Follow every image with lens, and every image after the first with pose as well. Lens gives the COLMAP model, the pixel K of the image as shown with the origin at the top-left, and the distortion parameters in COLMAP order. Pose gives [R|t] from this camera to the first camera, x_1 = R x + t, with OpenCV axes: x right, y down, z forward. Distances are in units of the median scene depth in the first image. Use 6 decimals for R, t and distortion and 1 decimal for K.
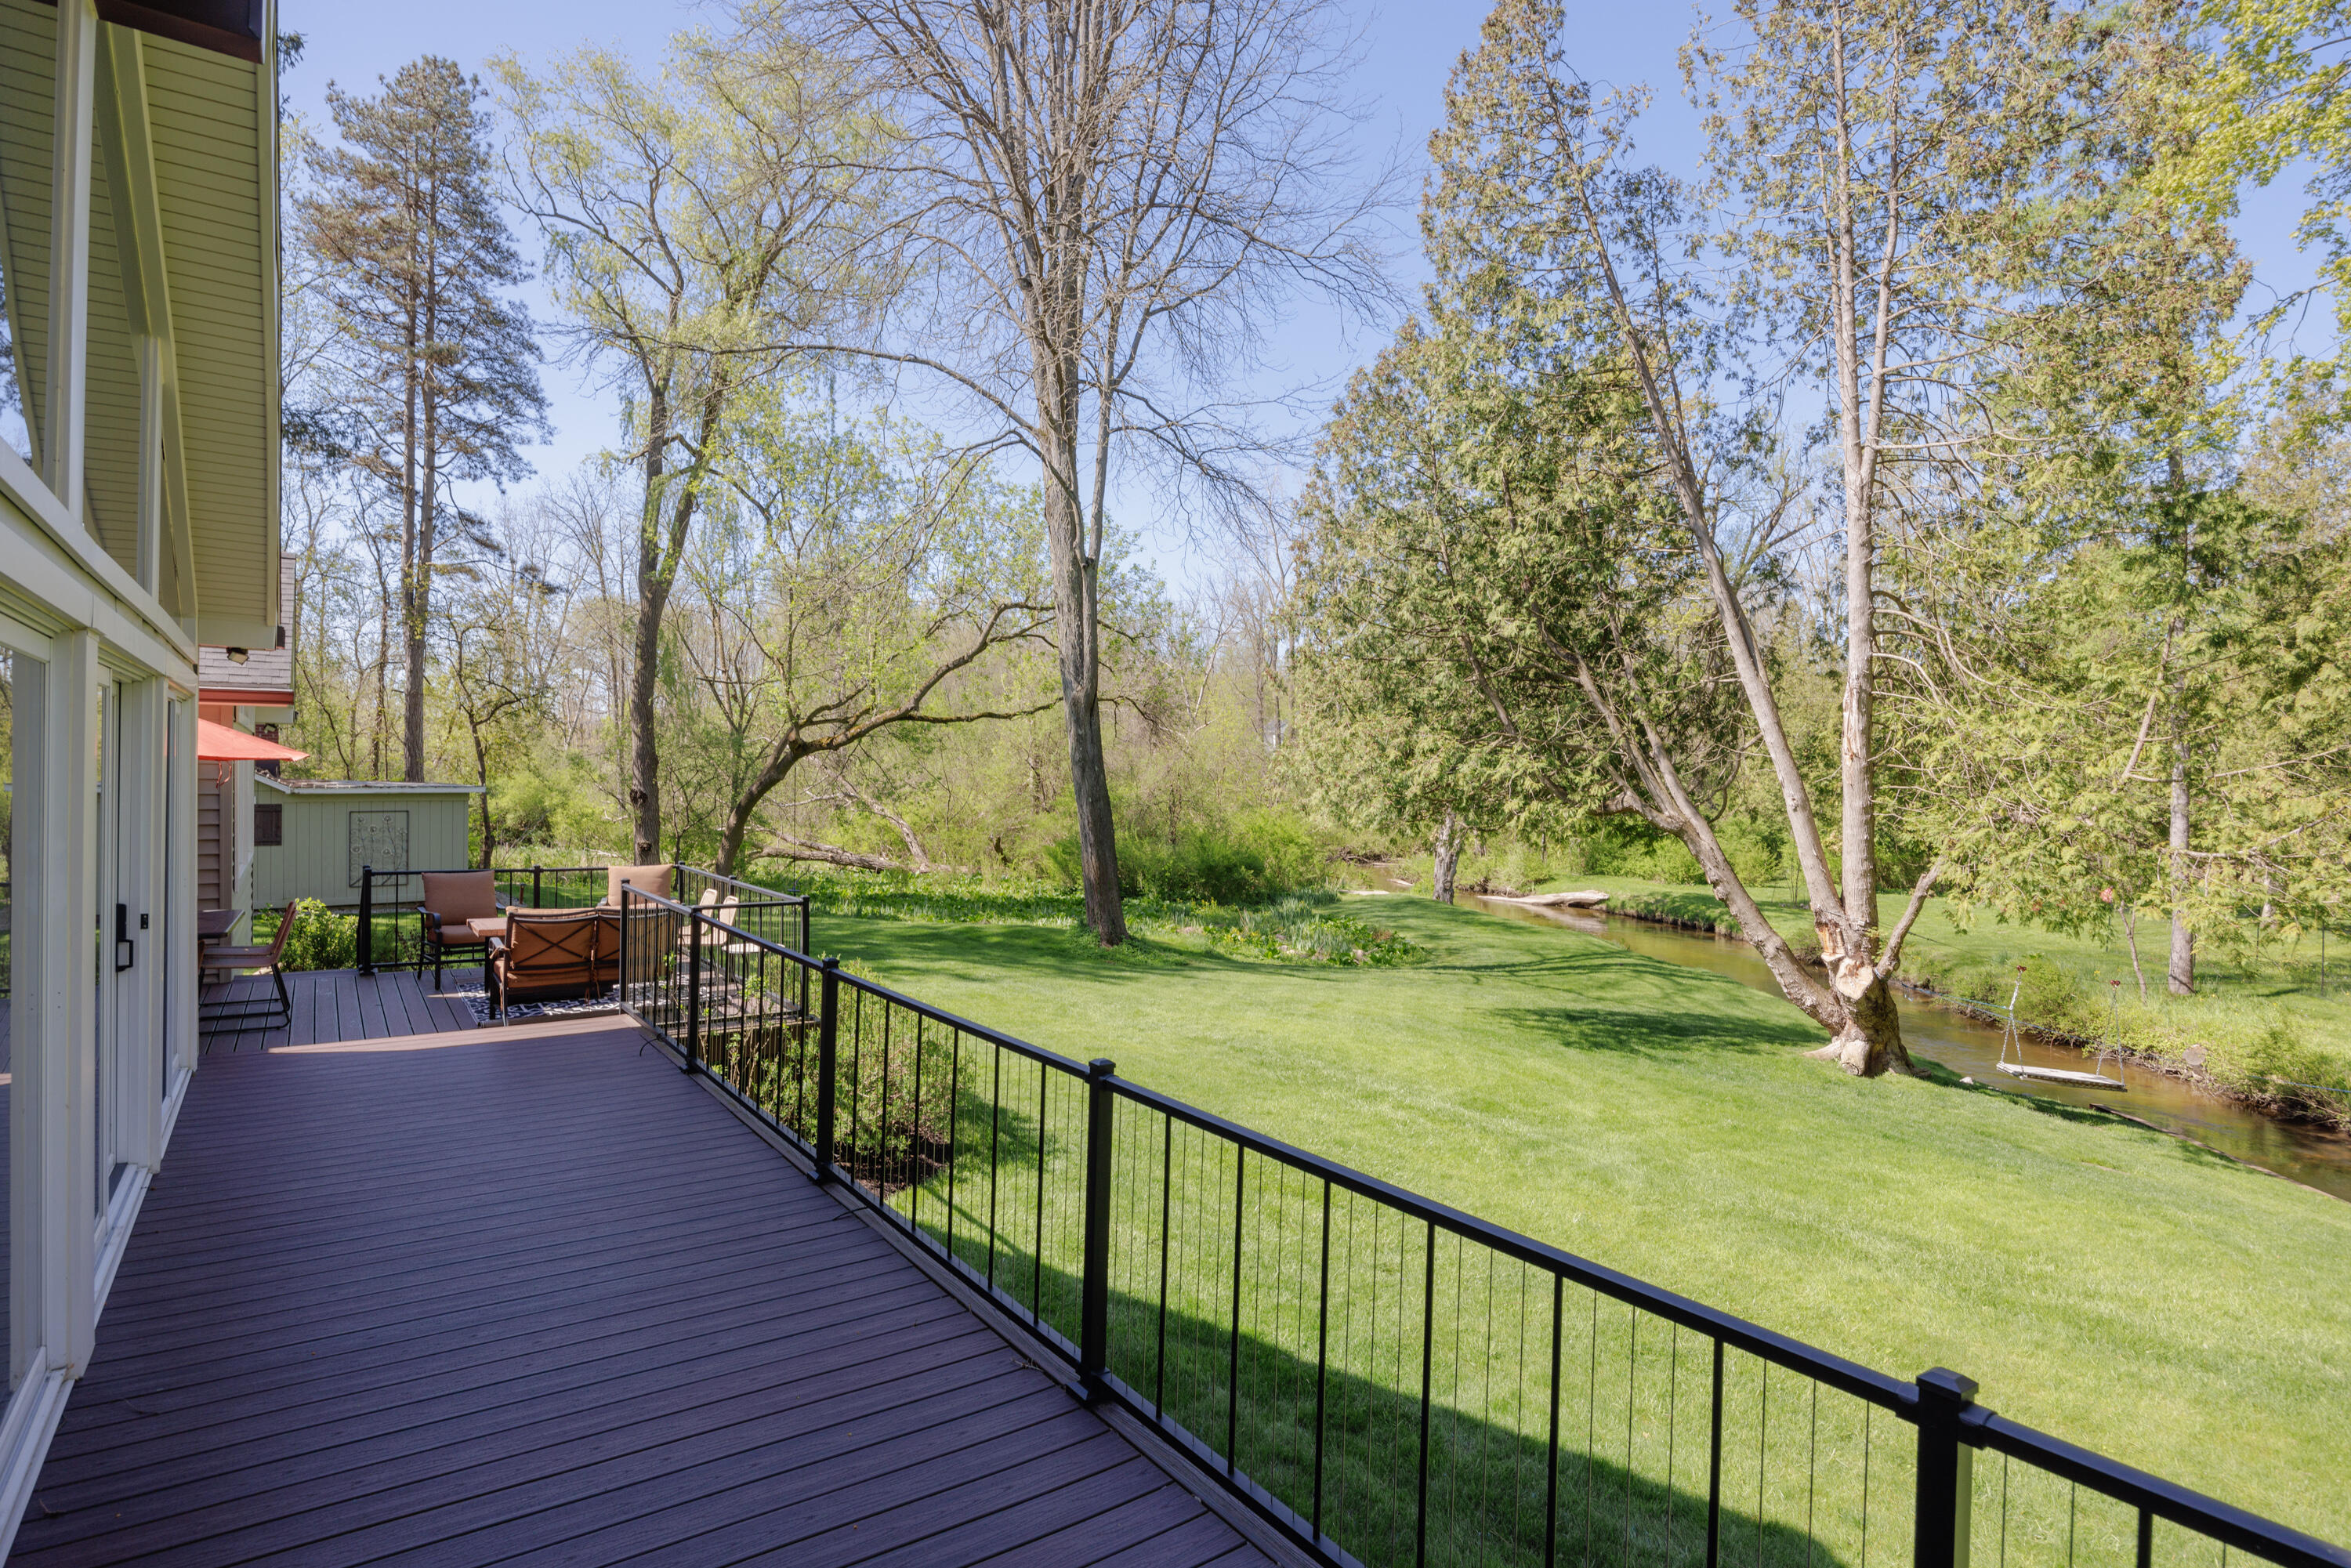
lens RADIAL K [[1239.5, 0, 1172.8], [0, 1239.5, 779.9], [0, 0, 1]] dist [-0.001715, 0.000510]
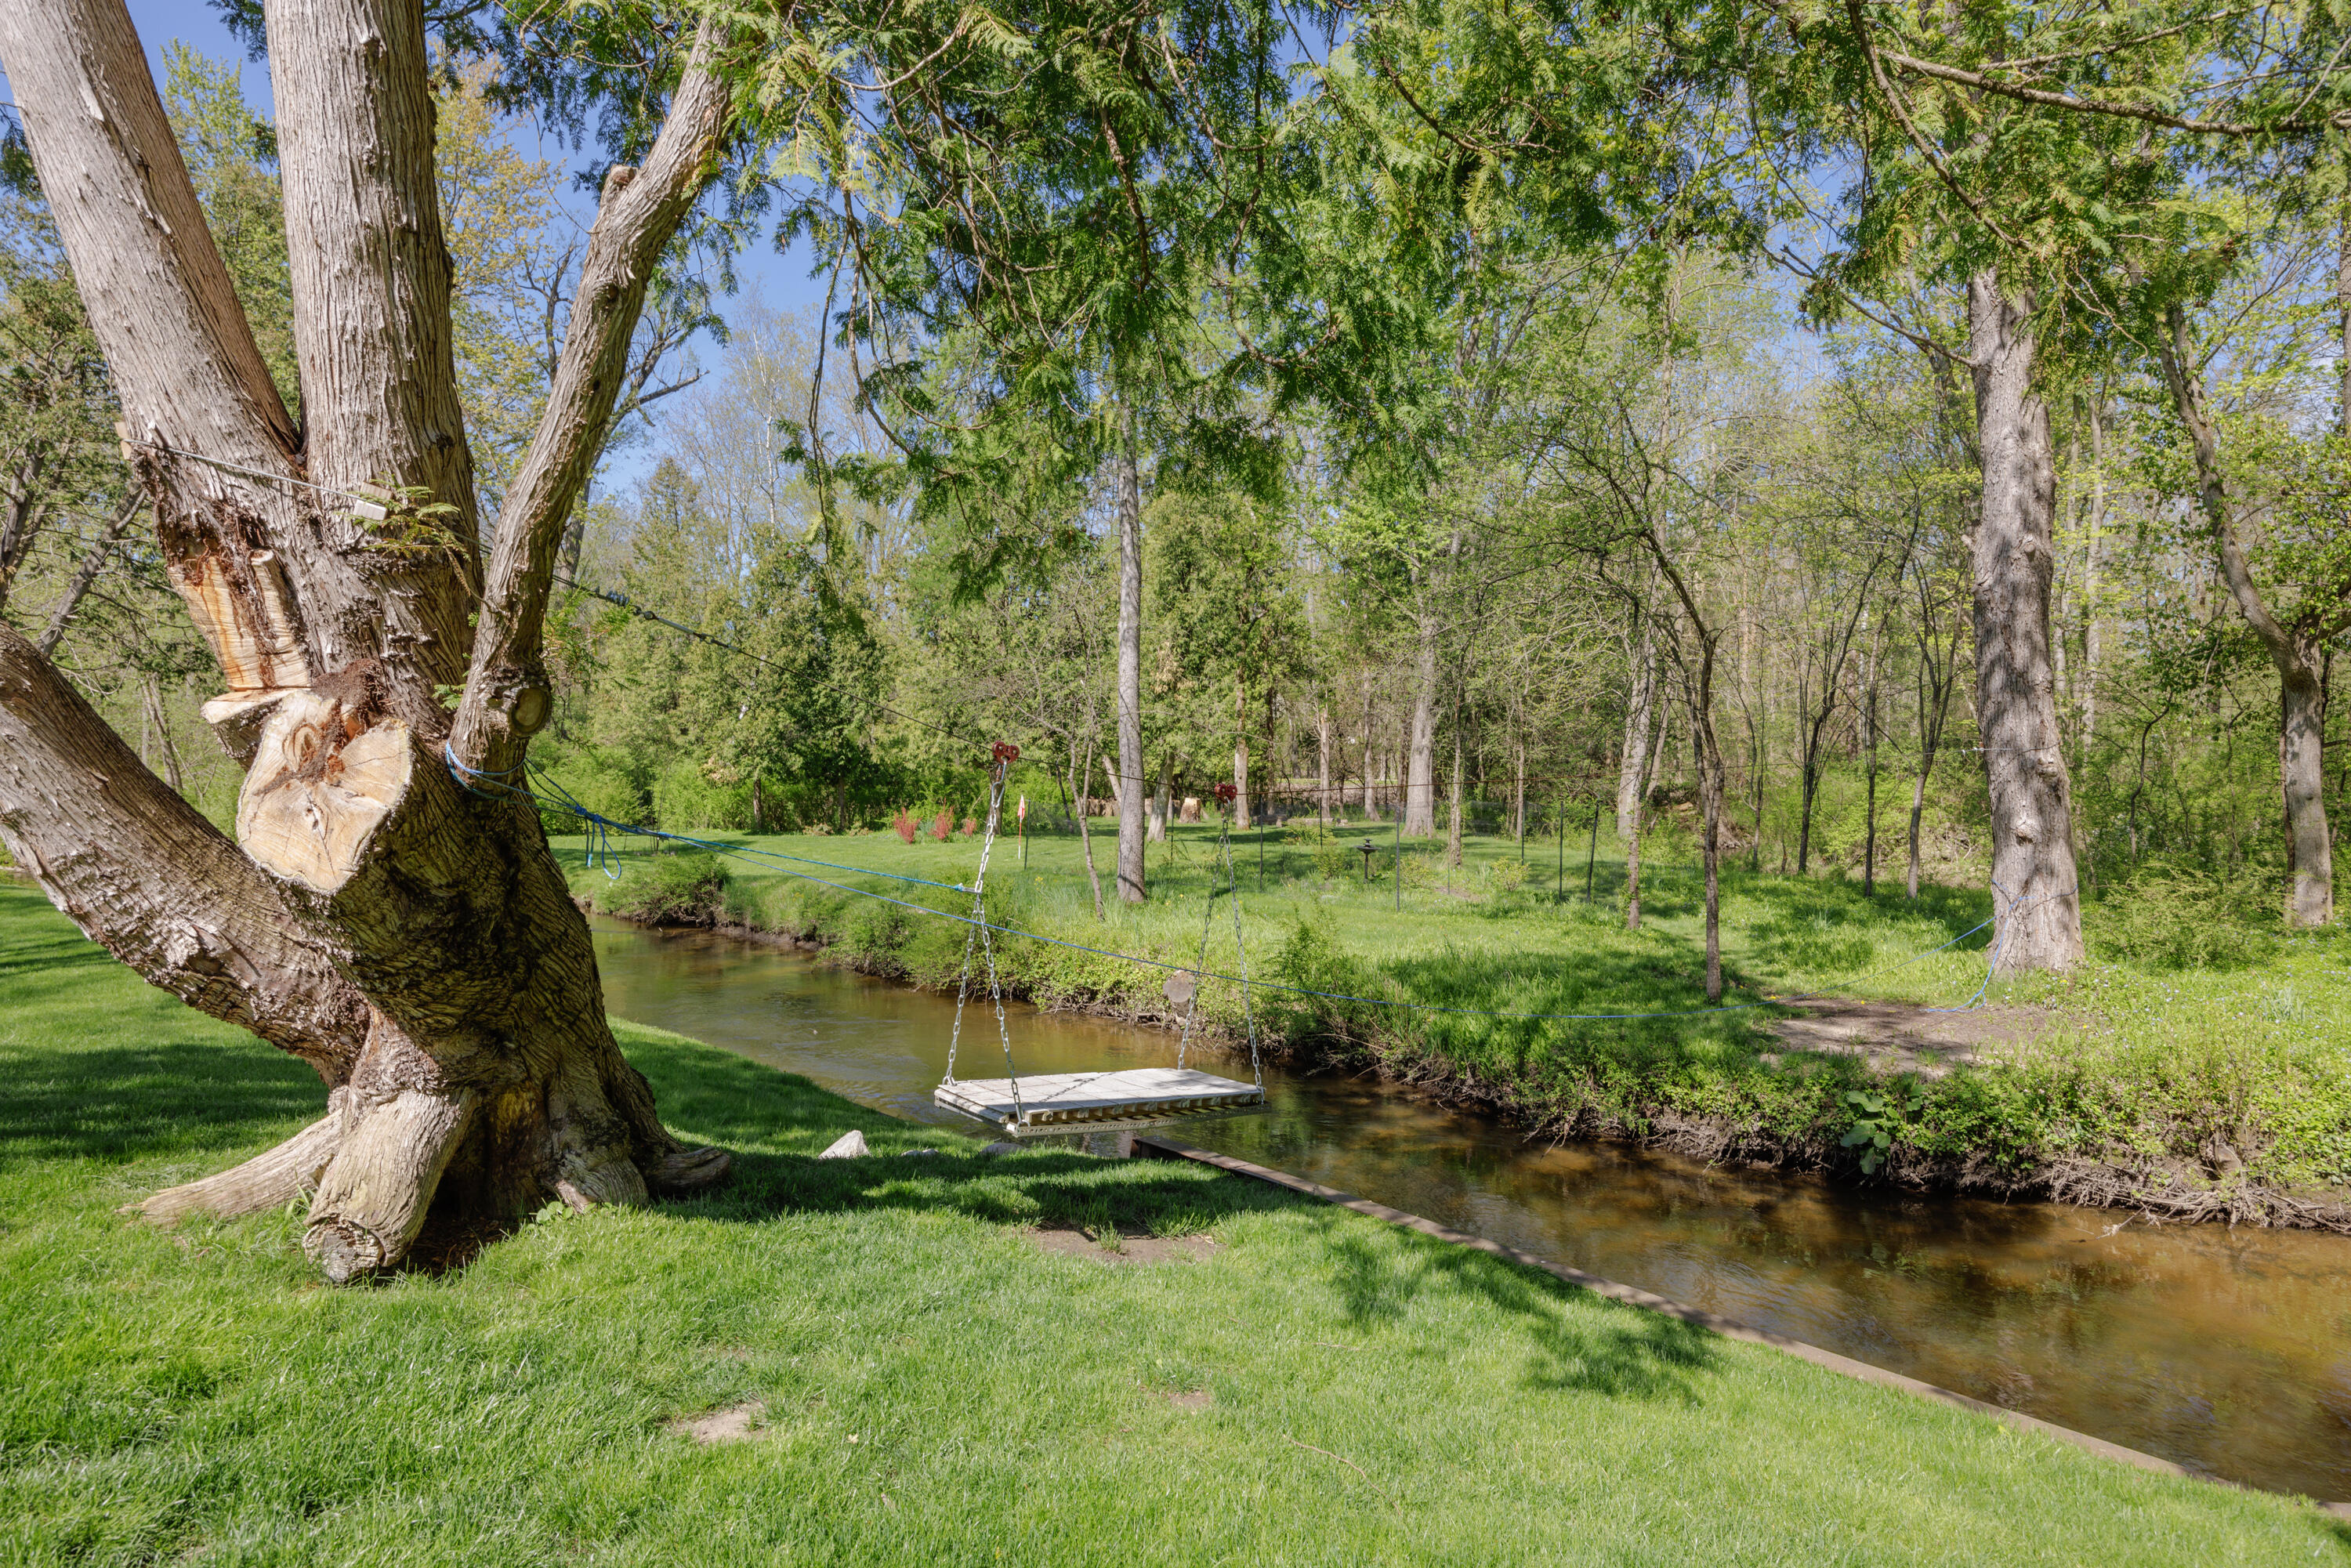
lens RADIAL K [[1239.5, 0, 1176.4], [0, 1239.5, 781.0], [0, 0, 1]] dist [-0.001715, 0.000510]
pose [[0.688428, -0.003423, 0.725297, 0.491894], [0.004609, 0.999989, 0.000345, 0.156816], [-0.725290, 0.003105, 0.688436, 0.755429]]
